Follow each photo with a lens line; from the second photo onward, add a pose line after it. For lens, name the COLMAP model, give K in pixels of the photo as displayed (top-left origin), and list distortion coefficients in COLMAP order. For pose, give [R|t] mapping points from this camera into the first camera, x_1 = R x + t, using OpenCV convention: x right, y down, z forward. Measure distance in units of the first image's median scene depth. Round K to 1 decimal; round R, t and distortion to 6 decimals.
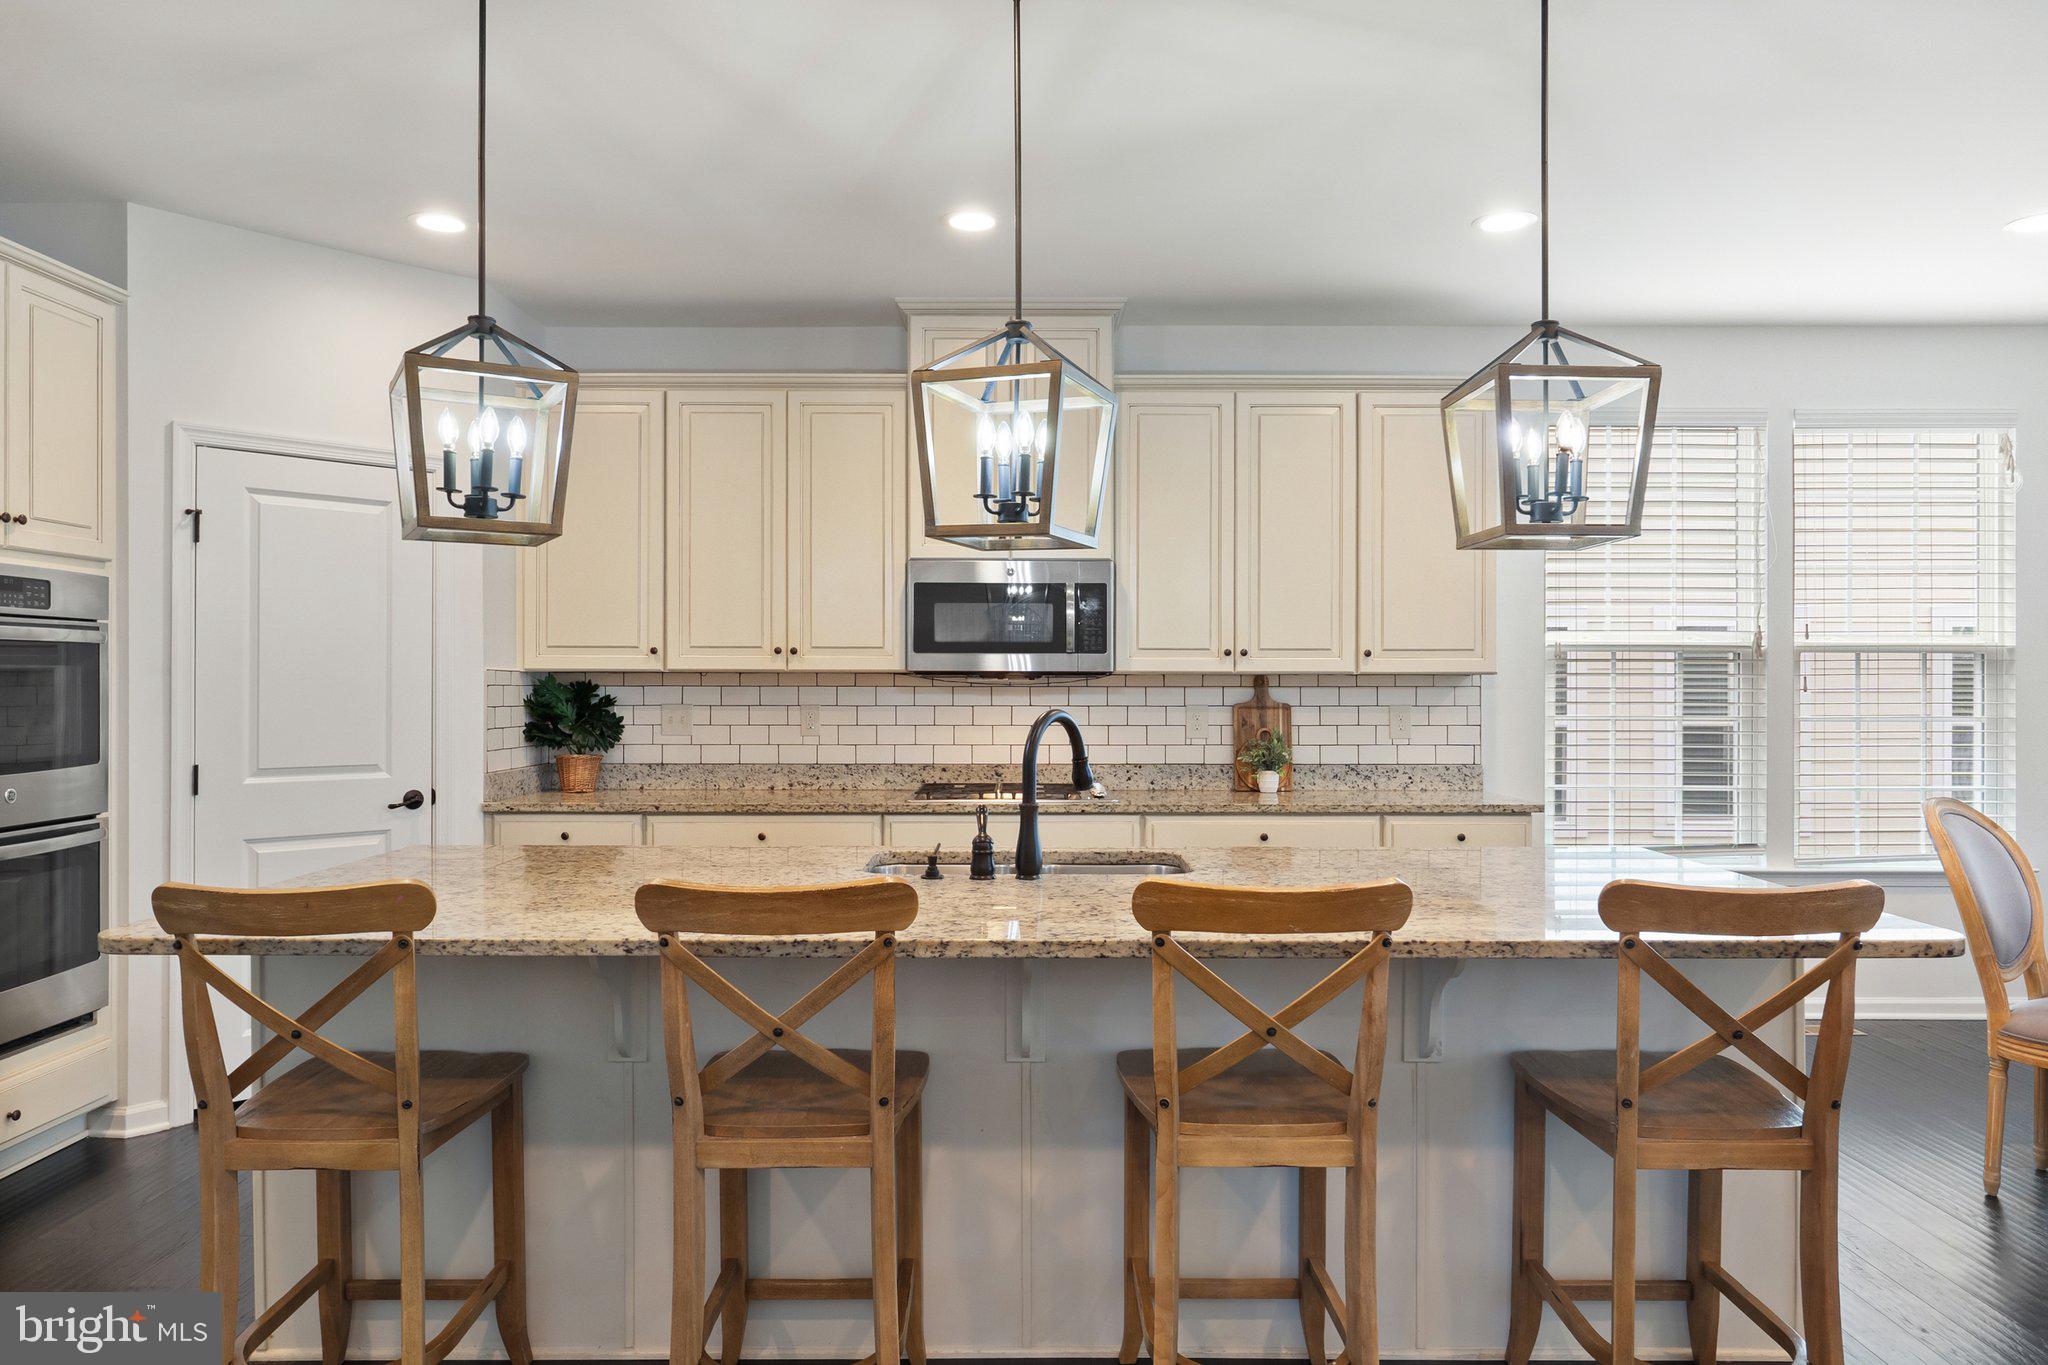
lens RADIAL K [[1340.0, 0, 1038.6], [0, 1340.0, 685.8], [0, 0, 1]] dist [0.000612, -0.000058]
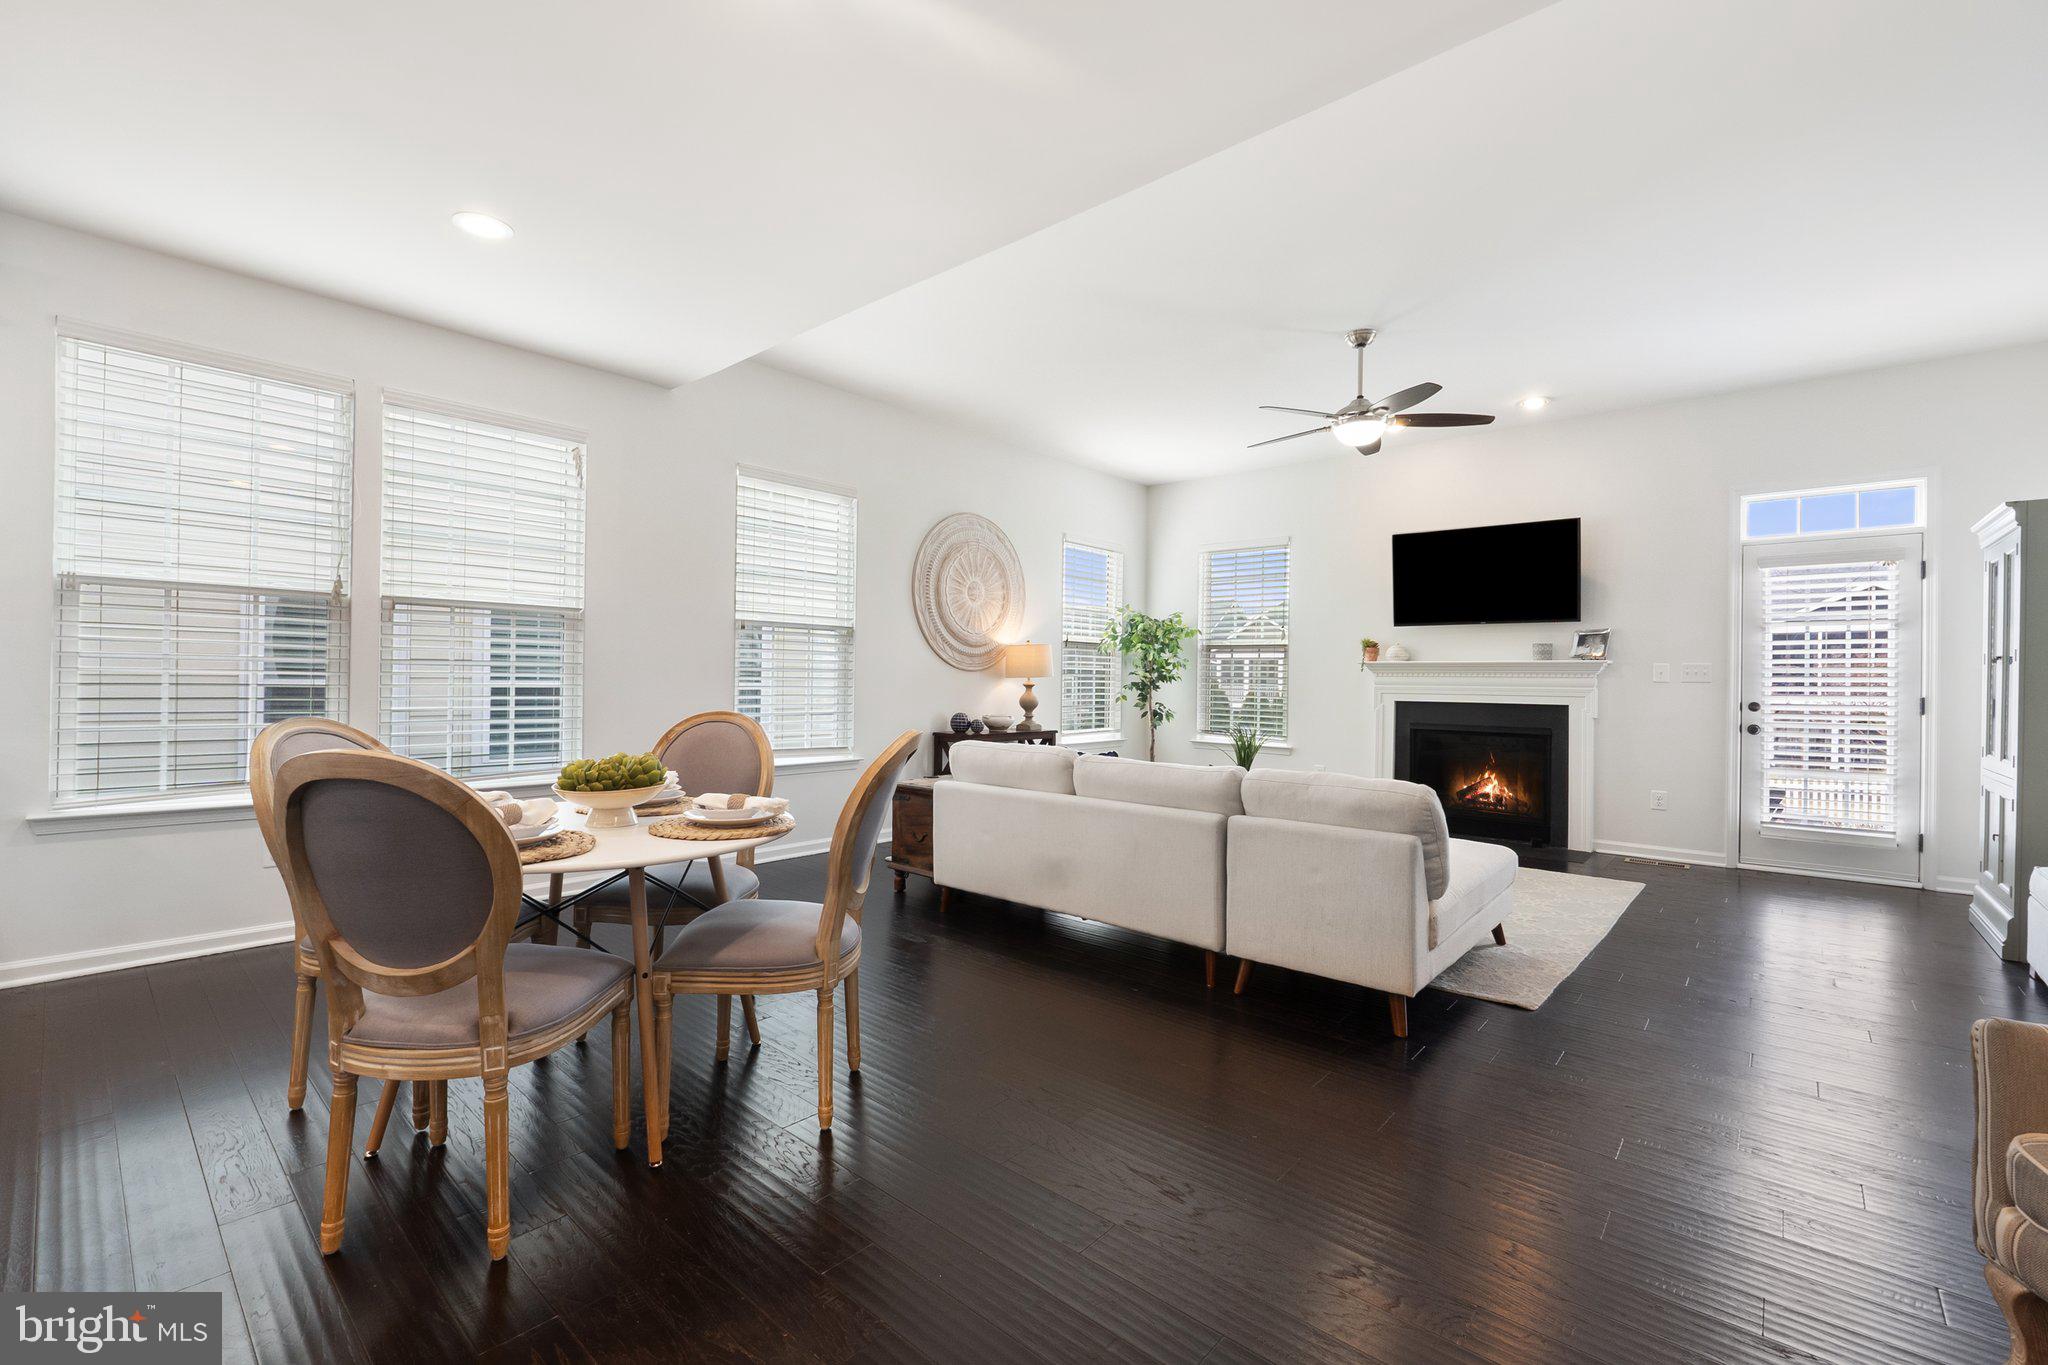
lens RADIAL K [[877.9, 0, 1024.1], [0, 877.9, 673.6], [0, 0, 1]] dist [-0.005390, 0.000681]
pose [[0.657865, 0.012491, 0.753033, 0.419969], [-0.012133, 0.999908, -0.005986, 0.037692], [-0.753038, -0.005198, 0.657956, 0.119707]]
